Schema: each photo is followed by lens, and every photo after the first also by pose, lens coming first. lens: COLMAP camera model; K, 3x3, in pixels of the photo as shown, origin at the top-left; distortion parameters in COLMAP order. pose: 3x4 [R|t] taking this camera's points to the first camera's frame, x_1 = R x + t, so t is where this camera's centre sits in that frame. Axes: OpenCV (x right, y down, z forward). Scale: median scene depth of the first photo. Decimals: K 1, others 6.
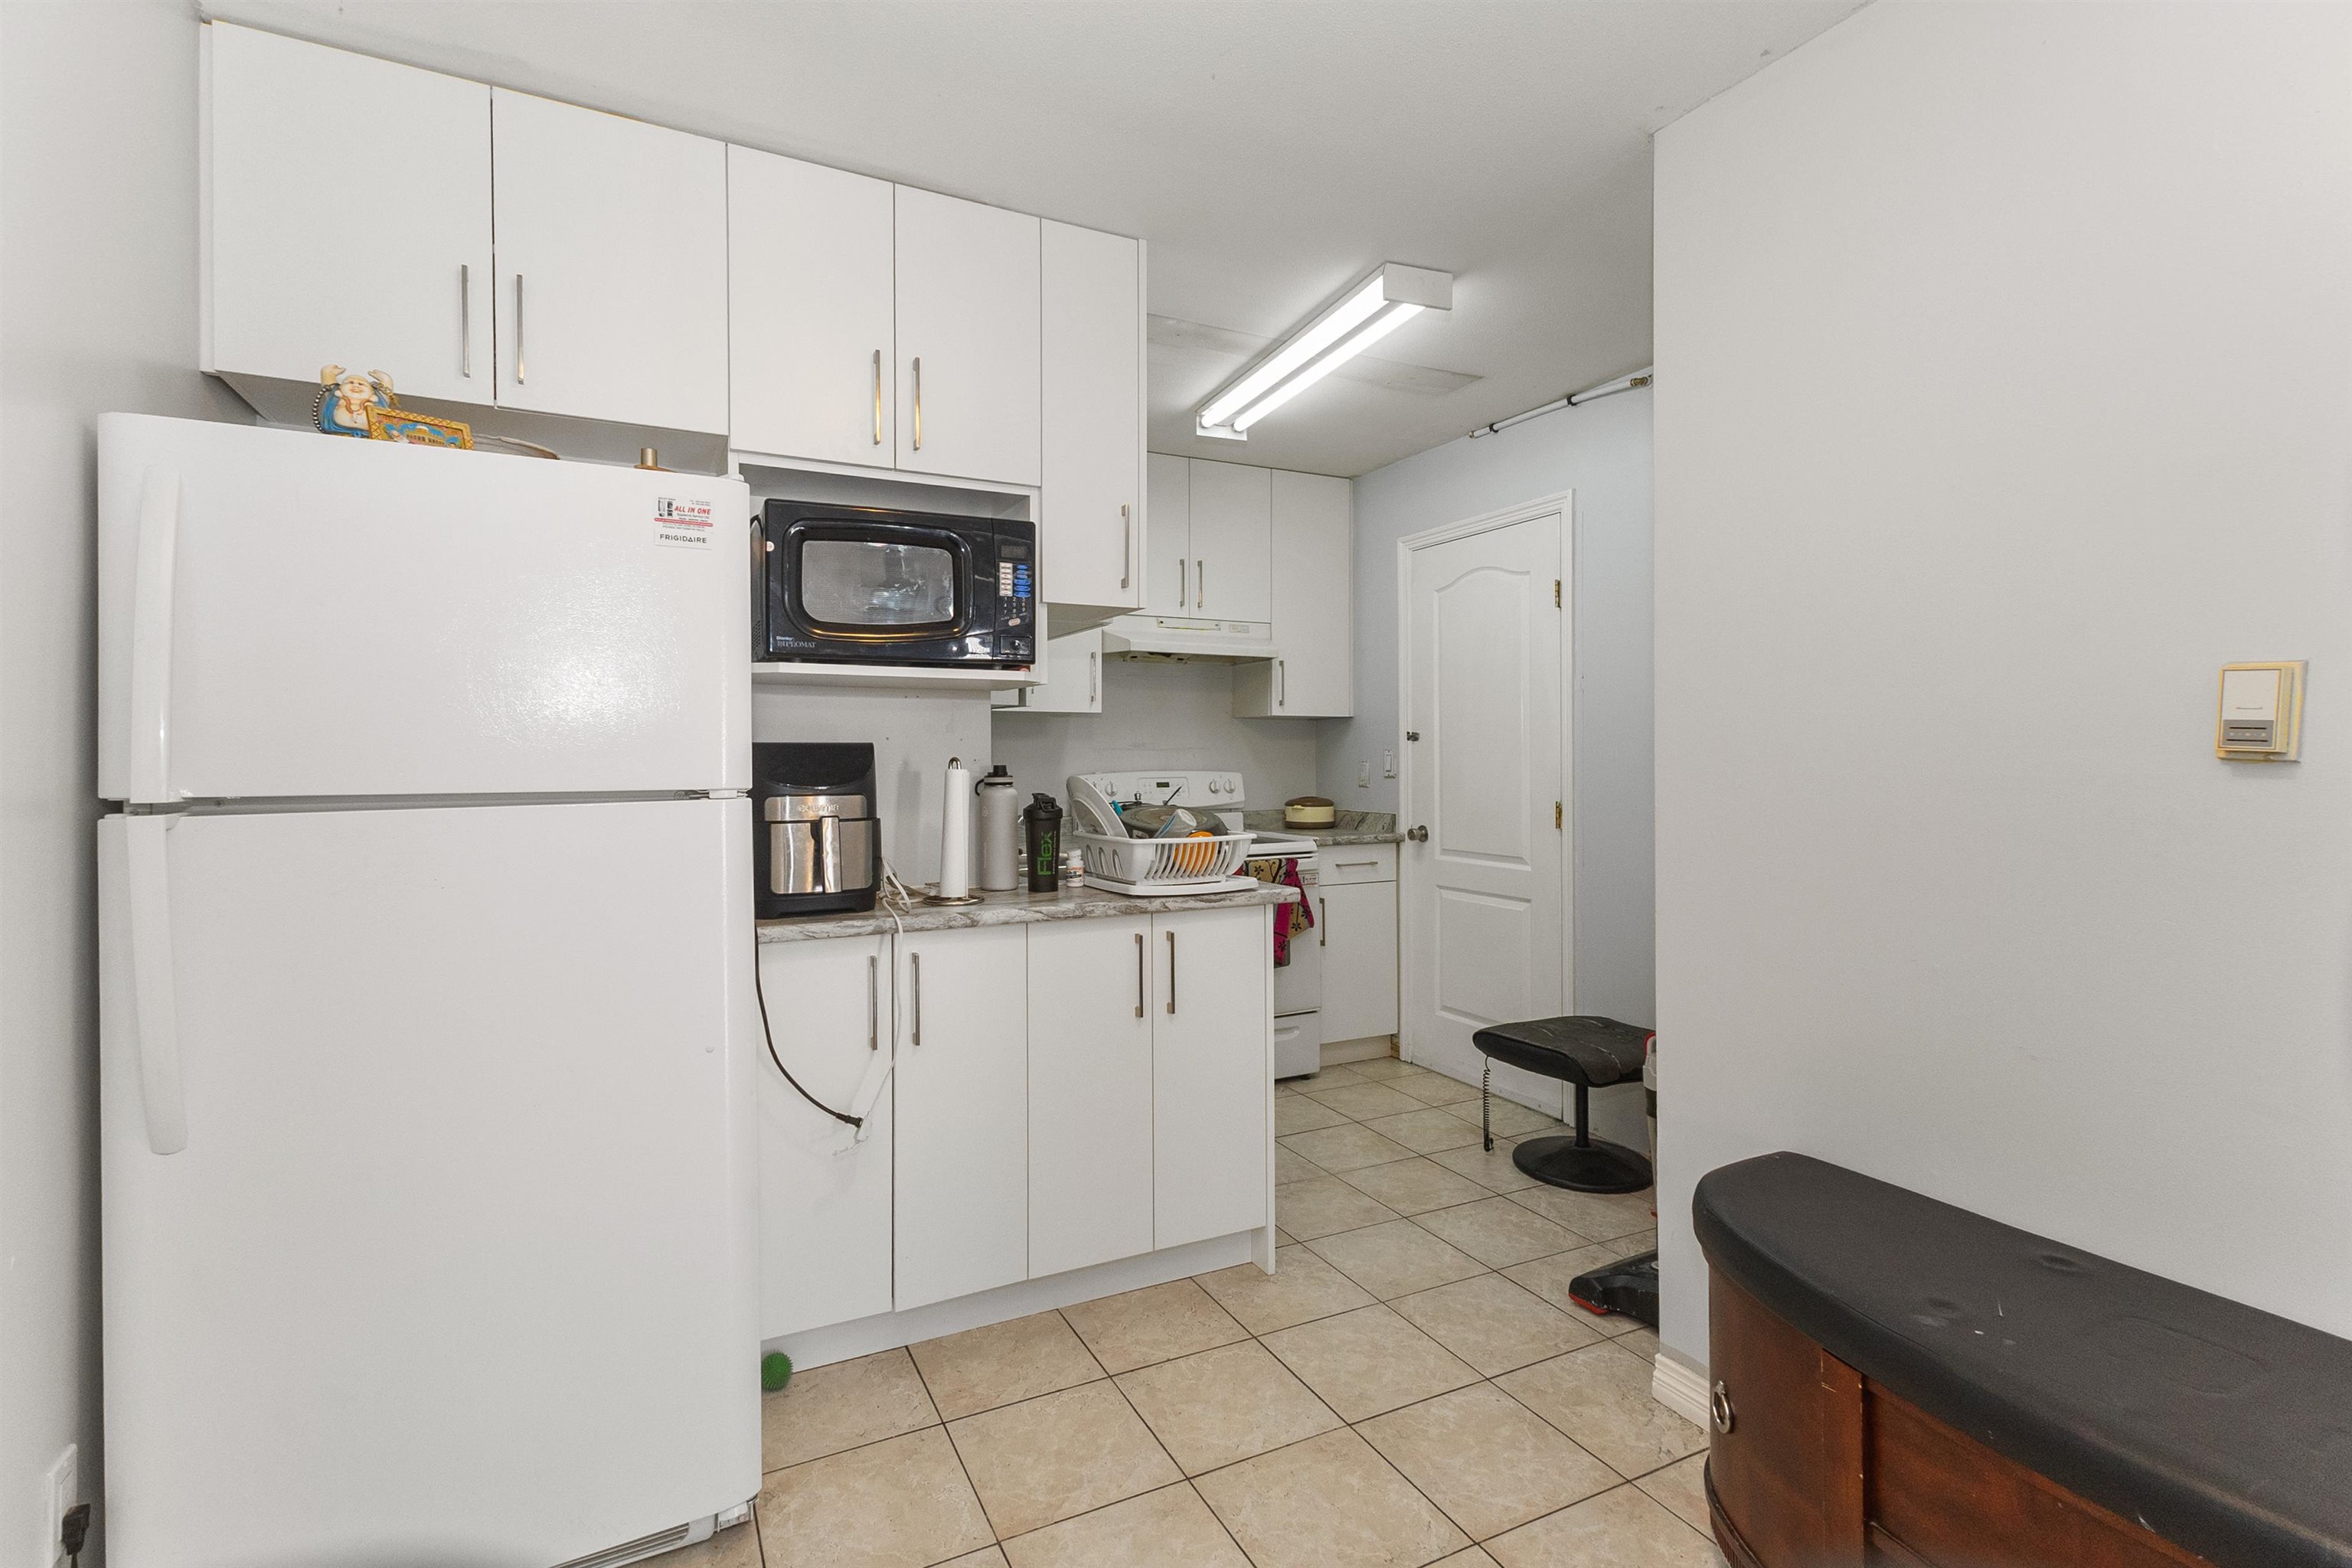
lens RADIAL K [[1082.0, 0, 1174.1], [0, 1082.0, 777.0], [0, 0, 1]] dist [0.014066, -0.003483]
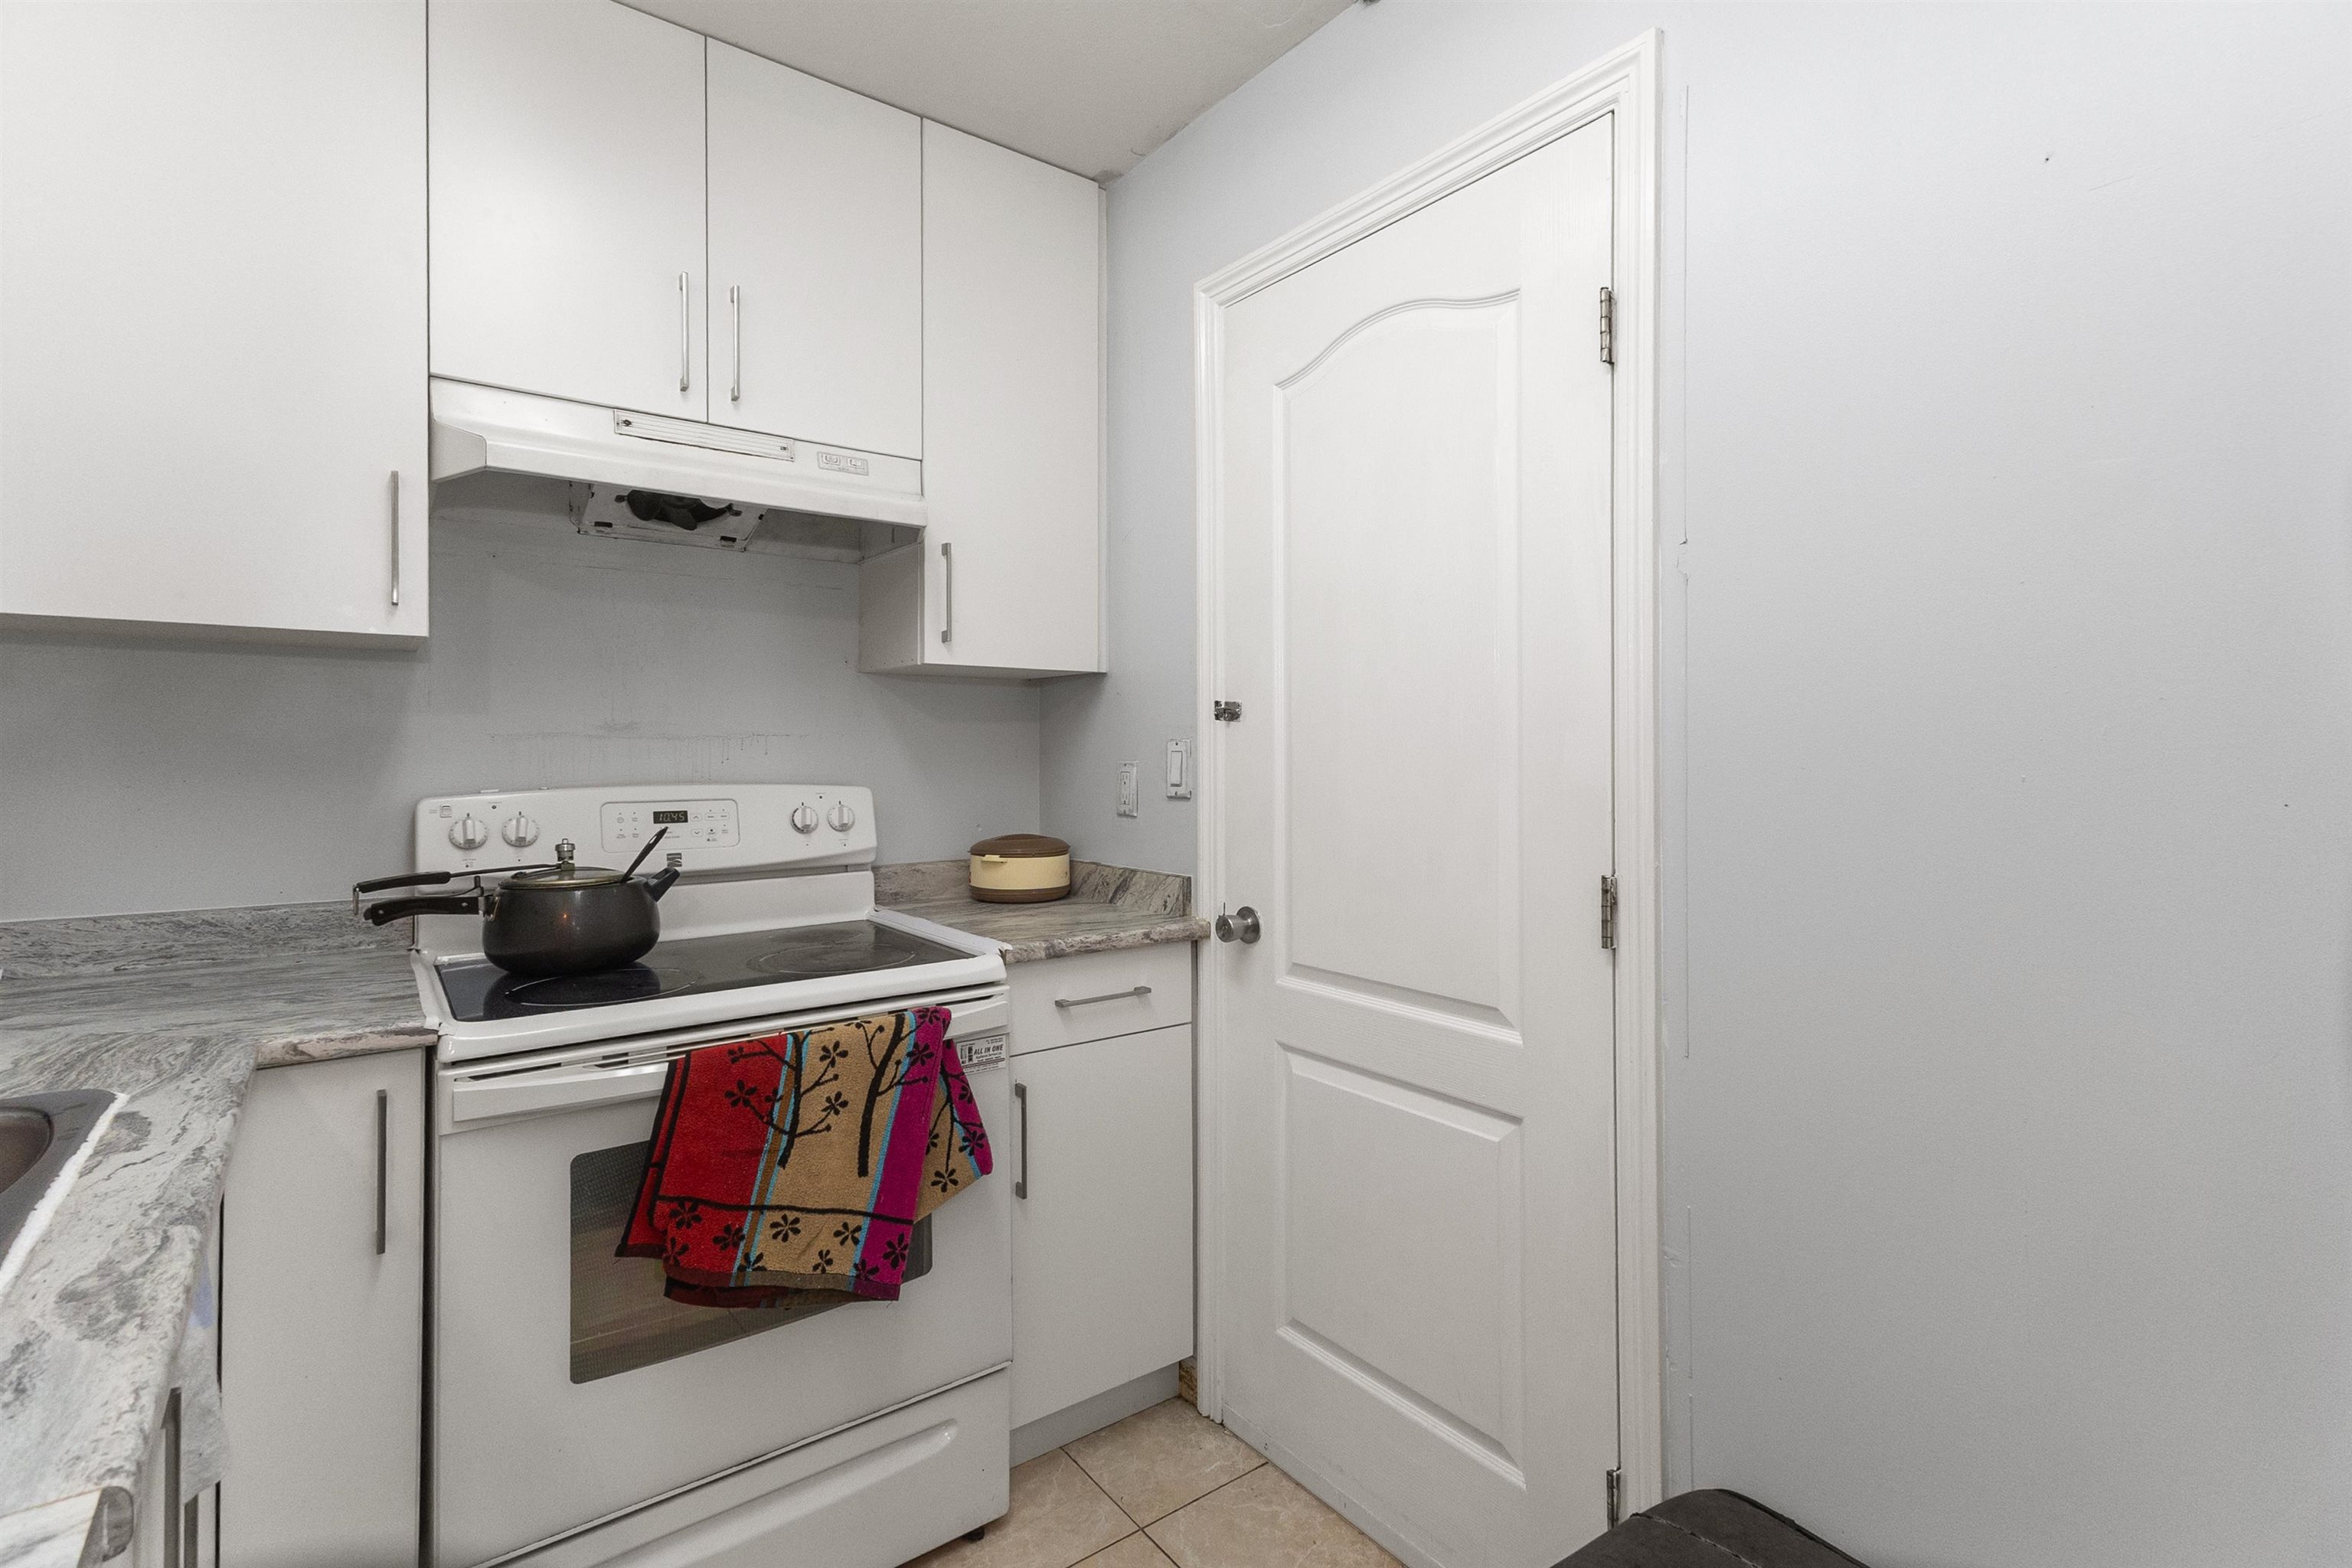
lens RADIAL K [[1082.0, 0, 1180.7], [0, 1082.0, 769.7], [0, 0, 1]] dist [0.014066, -0.003483]
pose [[0.982640, 0.001888, 0.185515, 0.115318], [-0.001025, 0.999988, -0.004748, -0.010362], [-0.185522, 0.004475, 0.982630, 0.548724]]
